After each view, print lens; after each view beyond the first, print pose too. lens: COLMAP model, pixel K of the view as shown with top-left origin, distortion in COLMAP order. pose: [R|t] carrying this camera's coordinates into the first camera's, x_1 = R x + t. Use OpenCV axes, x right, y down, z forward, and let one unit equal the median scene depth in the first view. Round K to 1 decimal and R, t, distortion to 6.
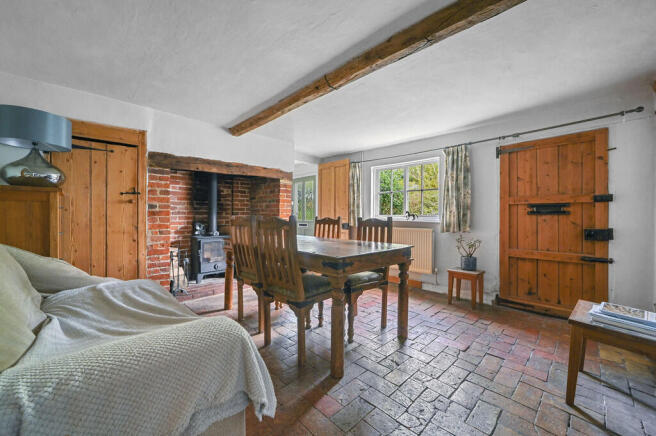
lens RADIAL K [[258.3, 0, 327.0], [0, 258.3, 216.7], [0, 0, 1]] dist [-0.028961, 0.004235]
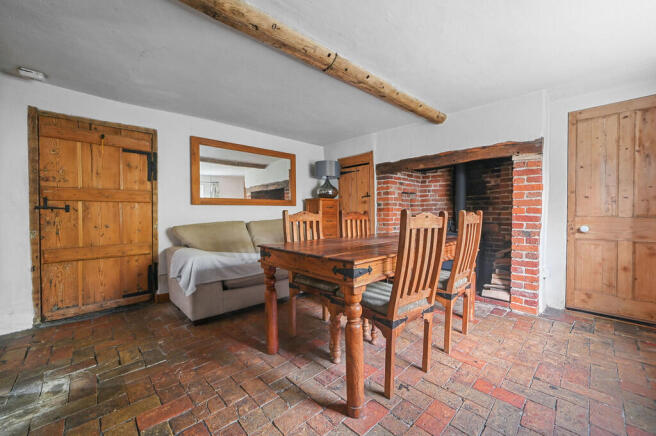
lens RADIAL K [[258.3, 0, 326.5], [0, 258.3, 216.3], [0, 0, 1]] dist [-0.028961, 0.004235]
pose [[-0.013329, 0.012860, -0.999828, 0.665575], [-0.001601, 0.999916, 0.012883, 0.003804], [0.999910, 0.001773, -0.013308, 0.725440]]
